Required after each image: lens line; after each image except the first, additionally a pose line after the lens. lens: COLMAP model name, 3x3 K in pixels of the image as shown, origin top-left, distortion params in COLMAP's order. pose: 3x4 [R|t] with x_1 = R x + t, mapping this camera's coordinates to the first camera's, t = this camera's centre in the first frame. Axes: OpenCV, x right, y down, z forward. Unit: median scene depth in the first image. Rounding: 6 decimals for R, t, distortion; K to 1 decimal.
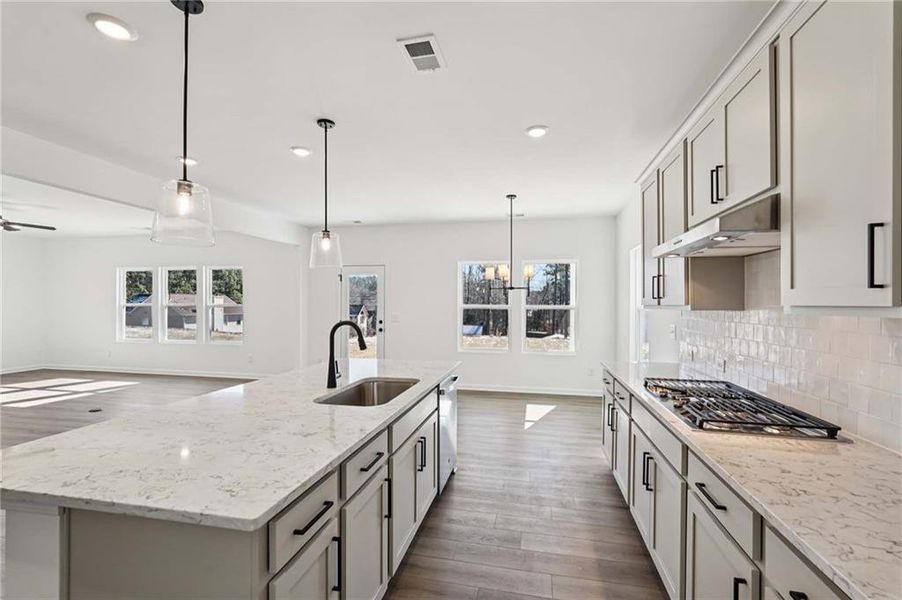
lens RADIAL K [[401.2, 0, 455.8], [0, 401.2, 302.5], [0, 0, 1]] dist [-0.006785, 0.004156]
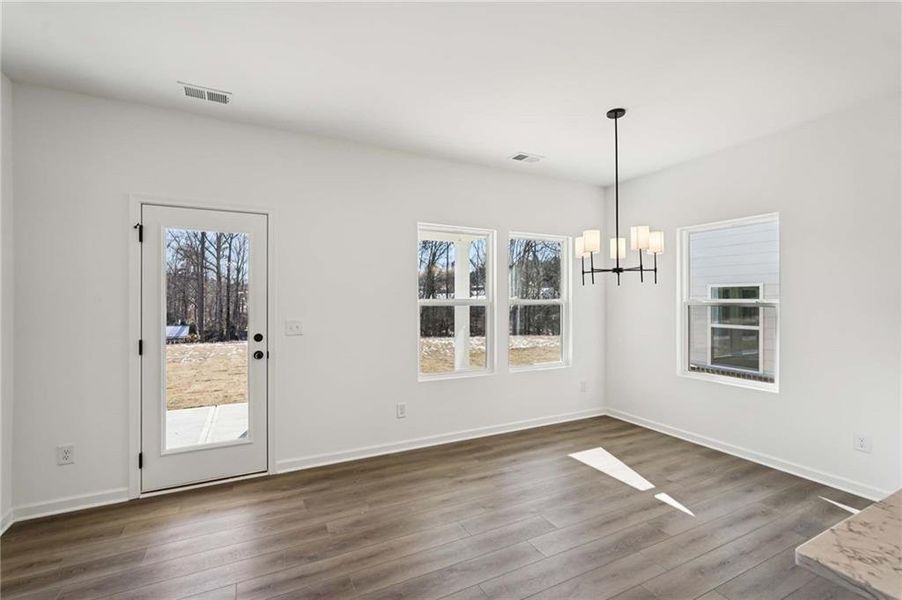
lens RADIAL K [[401.2, 0, 458.3], [0, 401.2, 299.3], [0, 0, 1]] dist [-0.006785, 0.004156]
pose [[0.784748, -0.005752, 0.619788, -0.313342], [0.002325, 0.999977, 0.006338, 0.002531], [-0.619811, -0.003533, 0.784743, 0.537876]]
